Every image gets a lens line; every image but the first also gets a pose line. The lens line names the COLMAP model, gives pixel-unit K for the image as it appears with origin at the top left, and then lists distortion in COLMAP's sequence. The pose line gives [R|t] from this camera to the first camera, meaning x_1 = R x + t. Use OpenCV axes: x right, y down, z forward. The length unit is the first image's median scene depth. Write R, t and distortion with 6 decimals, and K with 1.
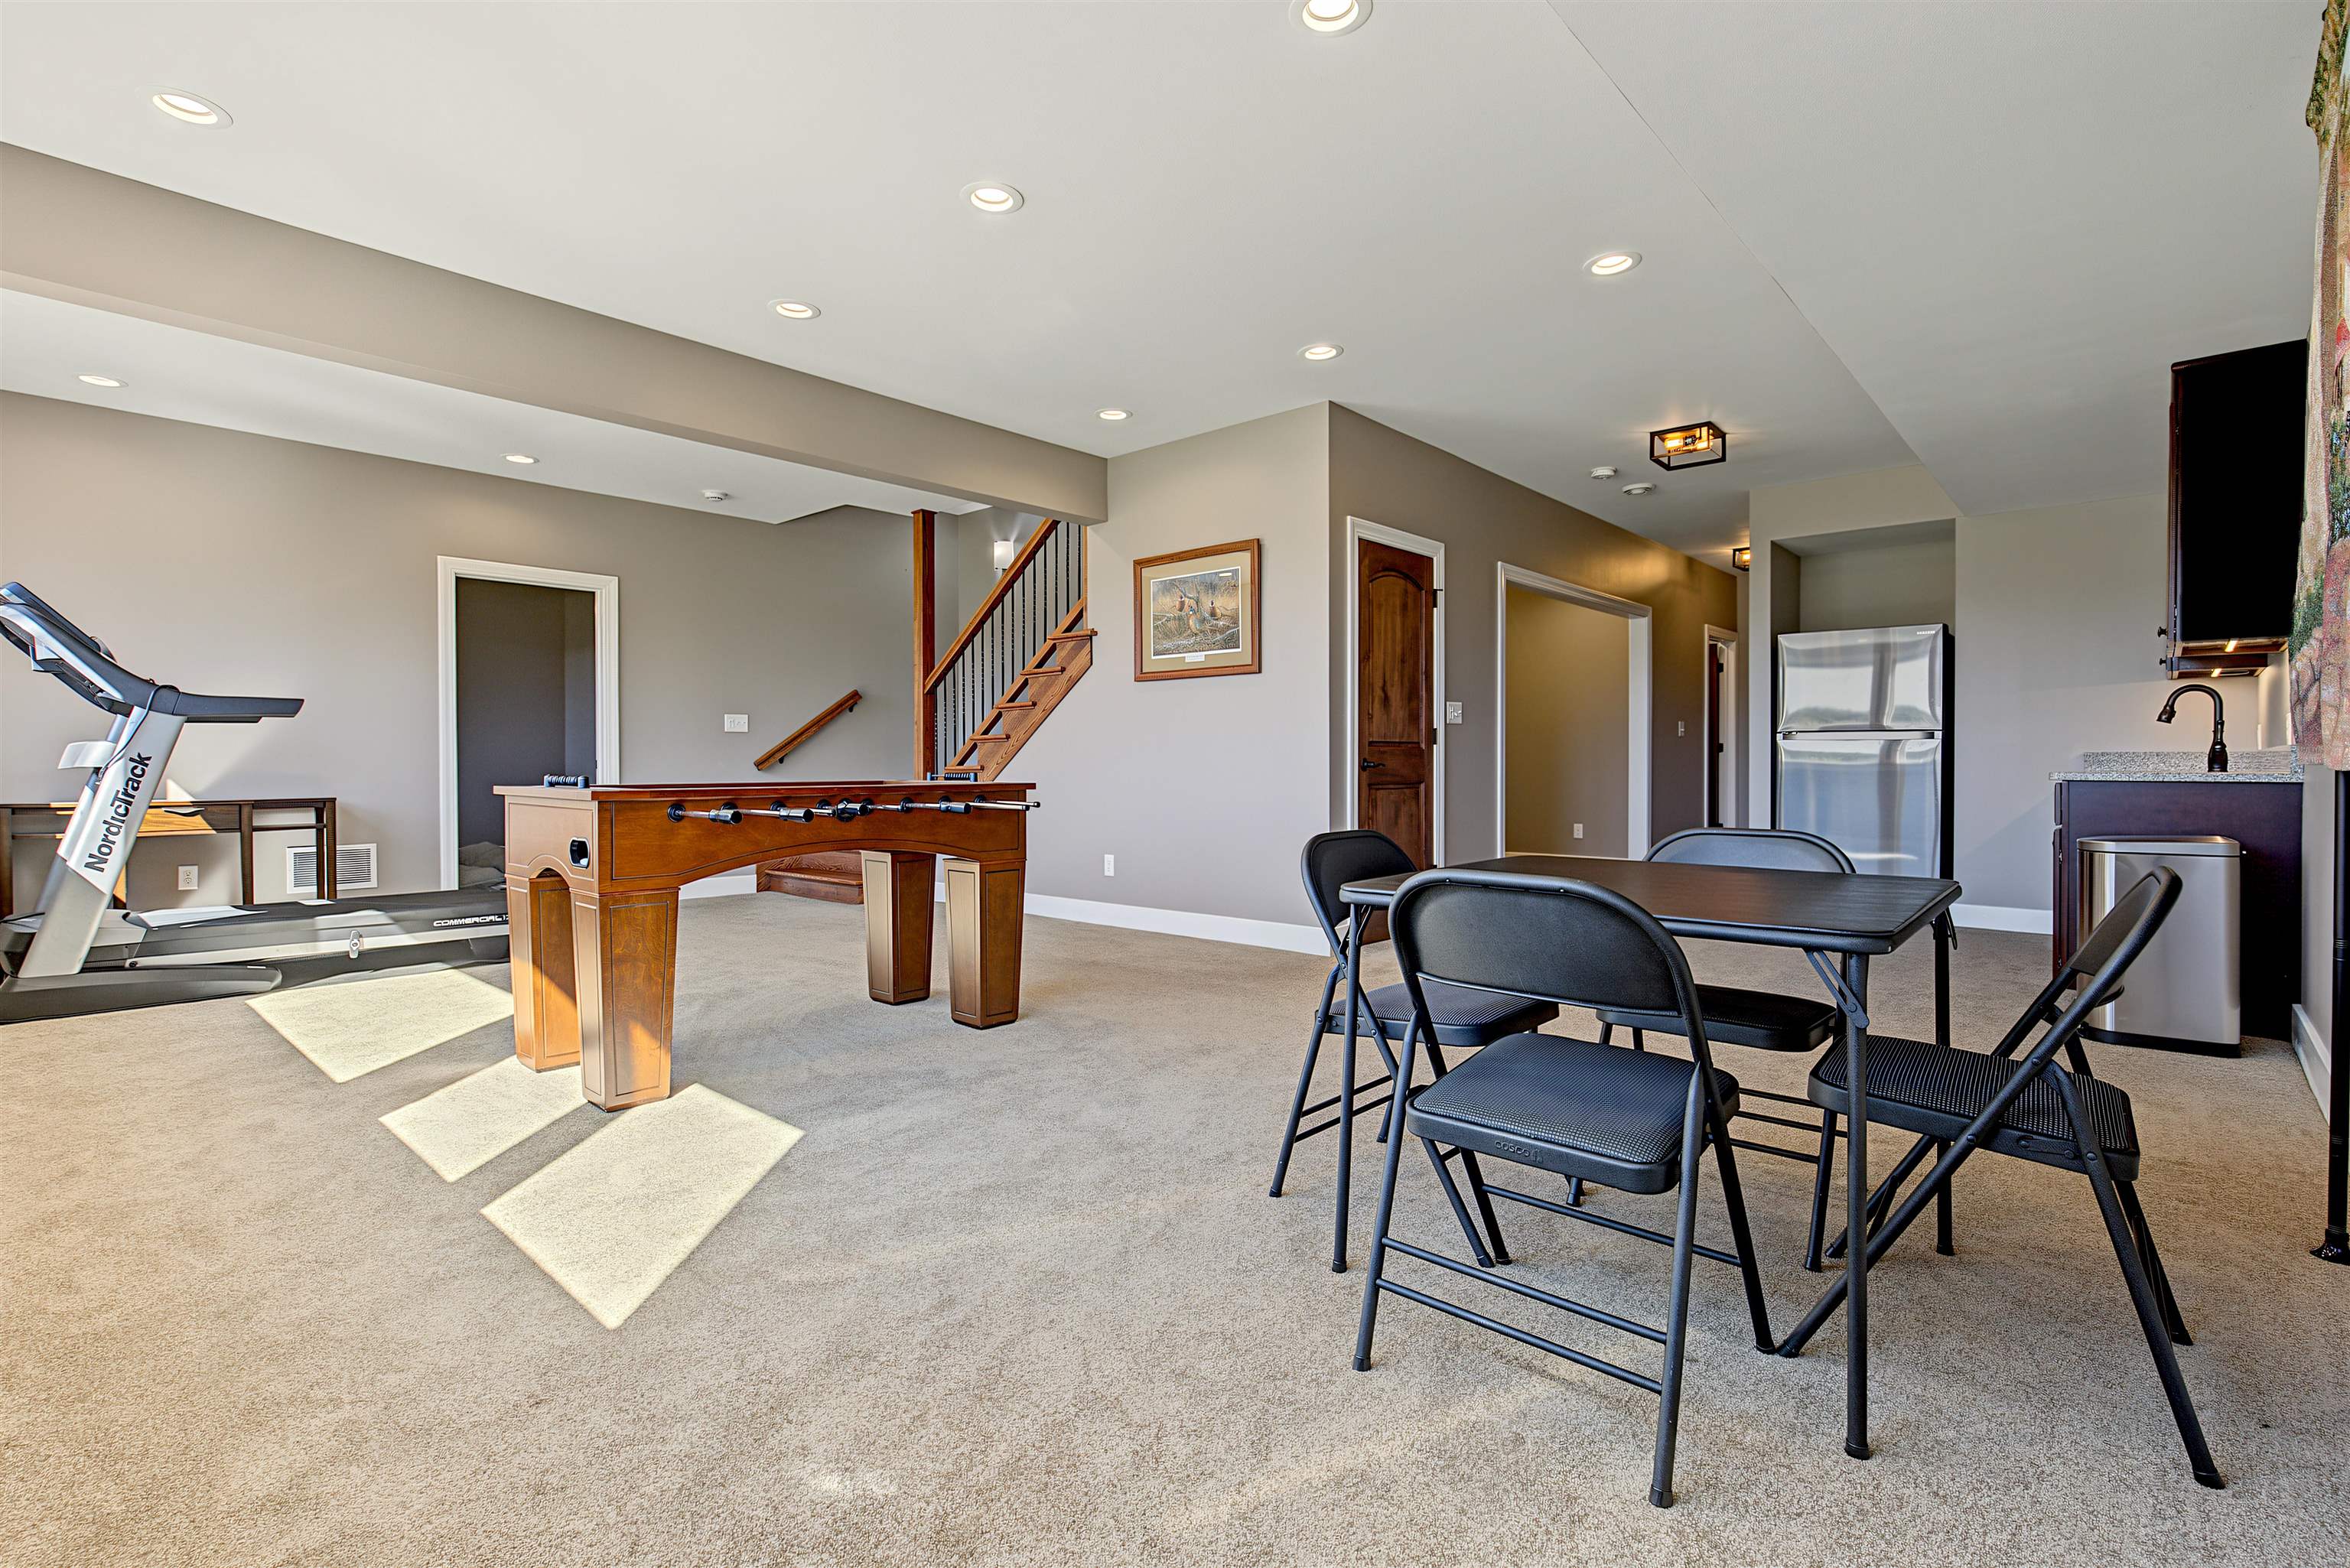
lens RADIAL K [[1084.0, 0, 1174.2], [0, 1084.0, 774.1], [0, 0, 1]] dist [-0.000695, 0.000138]
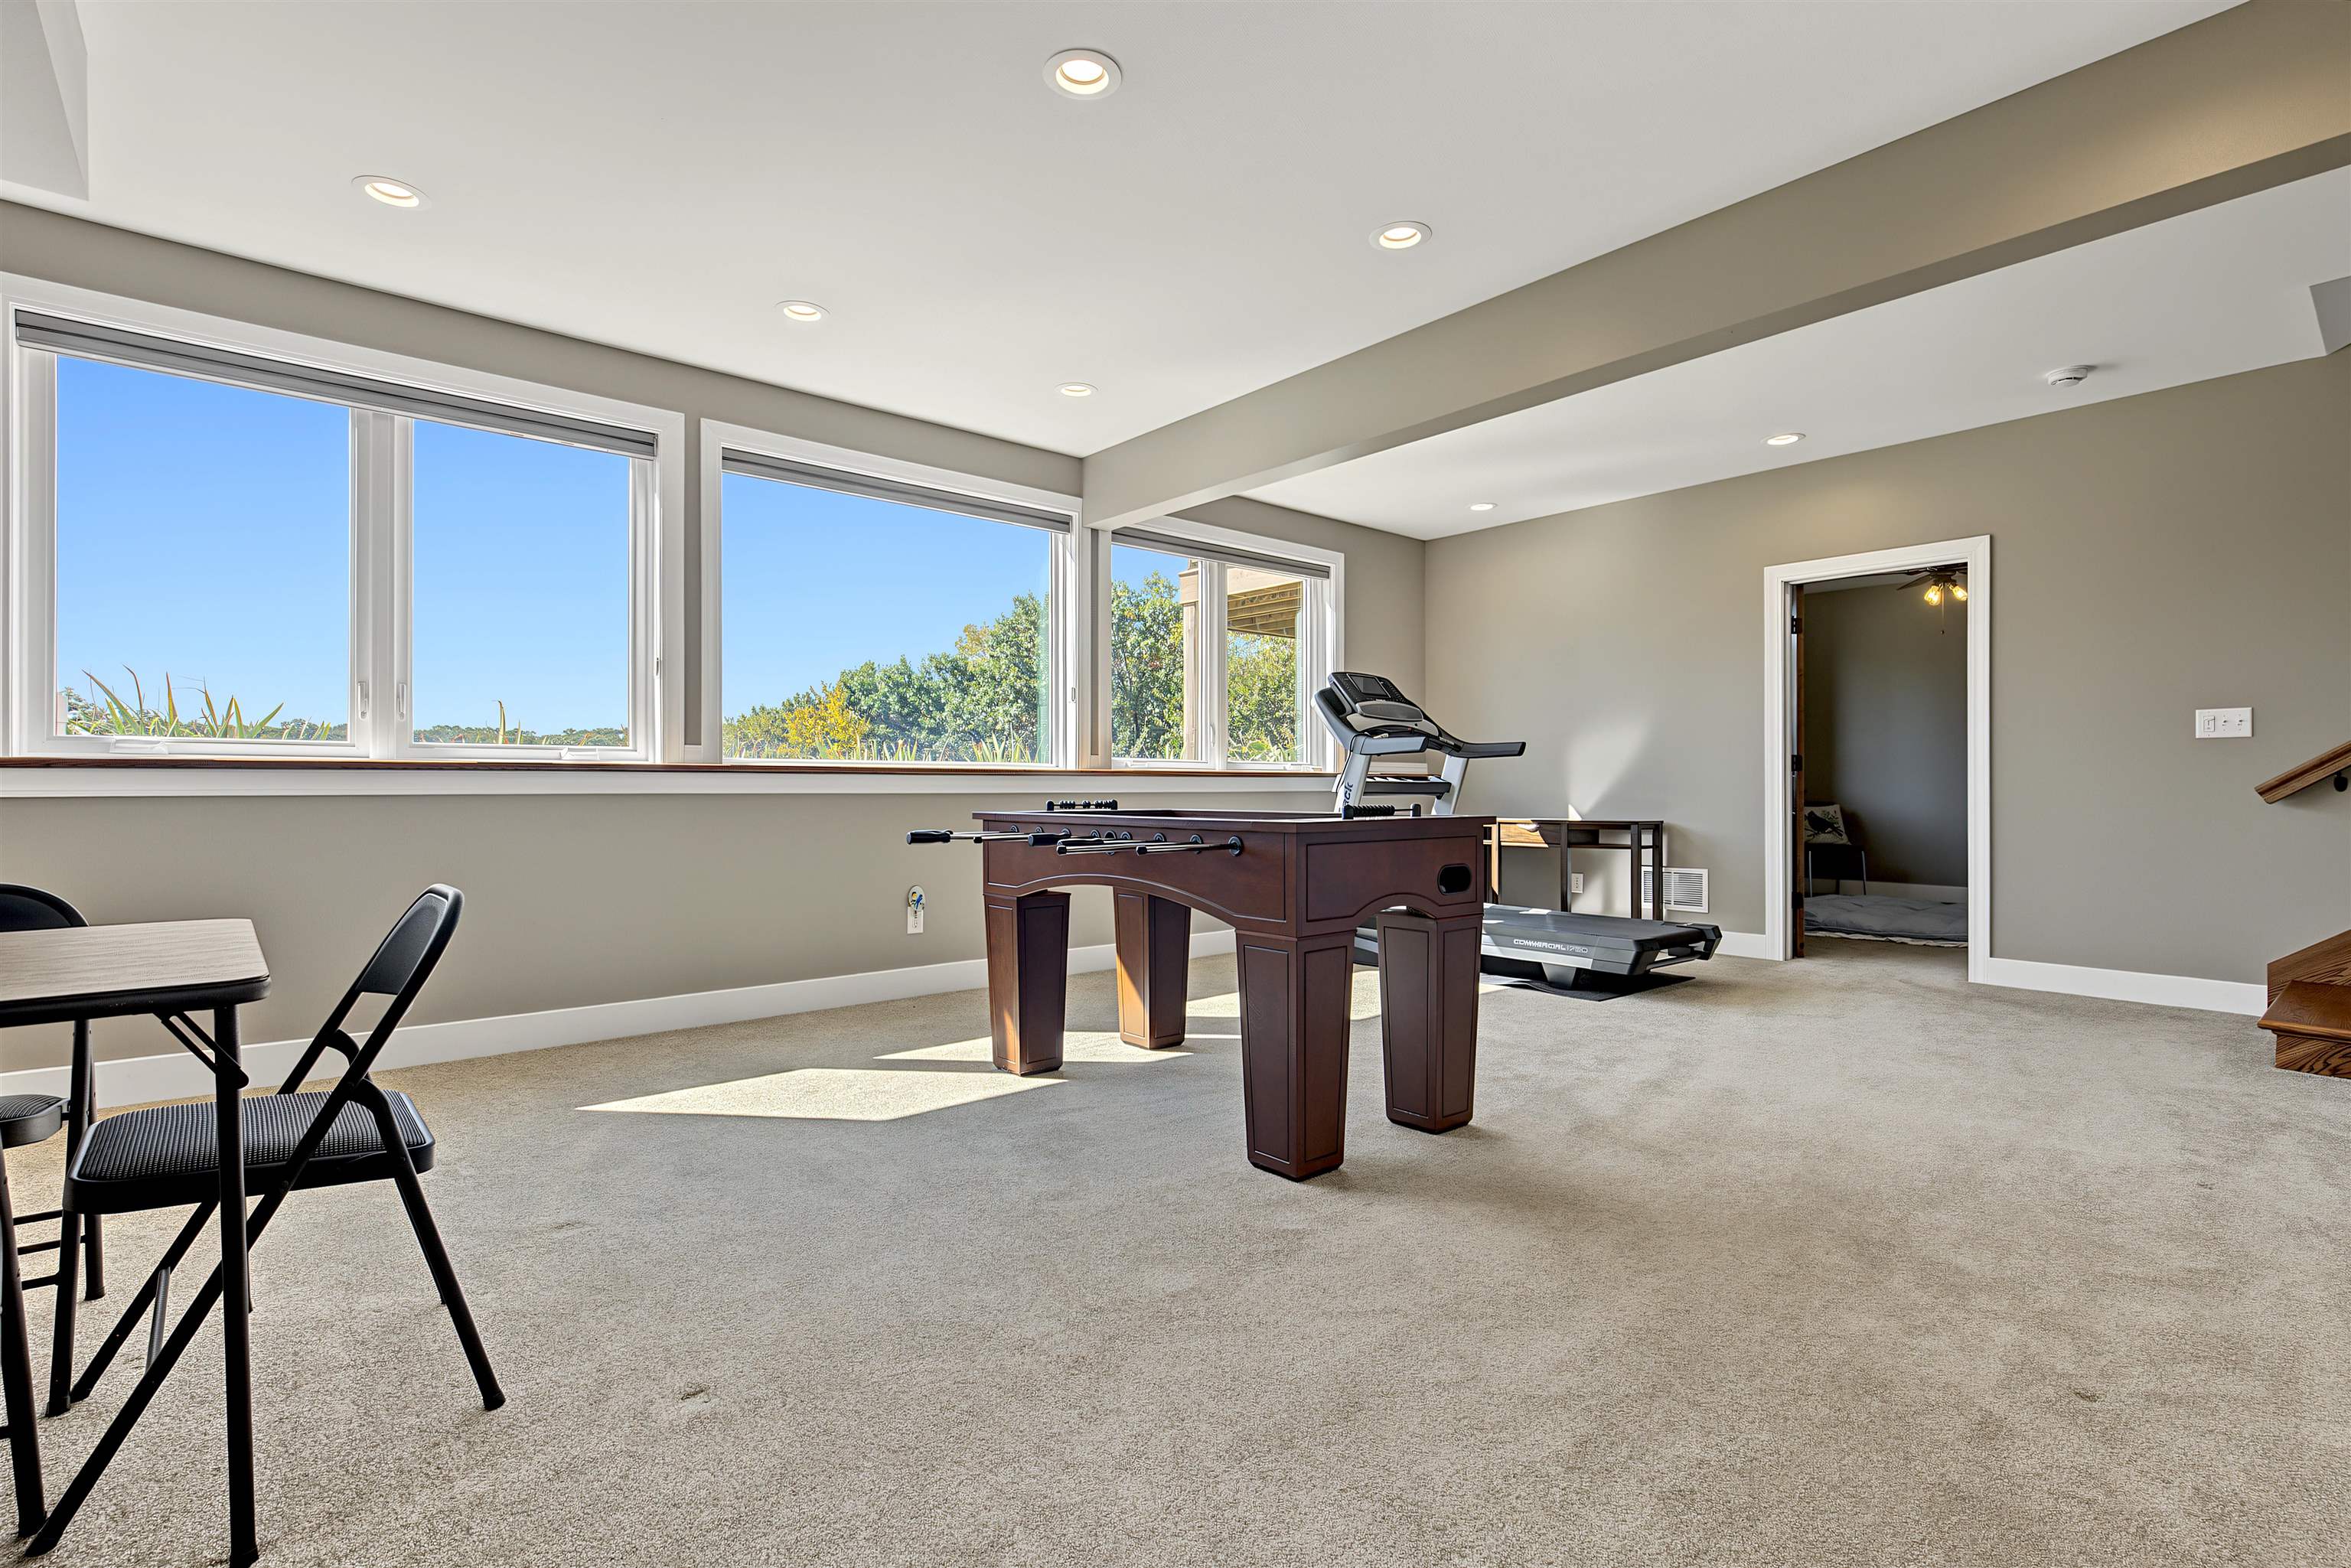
lens RADIAL K [[1076.8, 0, 1169.7], [0, 1076.8, 799.0], [0, 0, 1]] dist [-0.001127, 0.000915]
pose [[-0.116854, 0.009881, -0.993100, 0.345888], [-0.011490, 0.999870, 0.011300, -0.007455], [0.993083, 0.012732, -0.116725, 0.685572]]
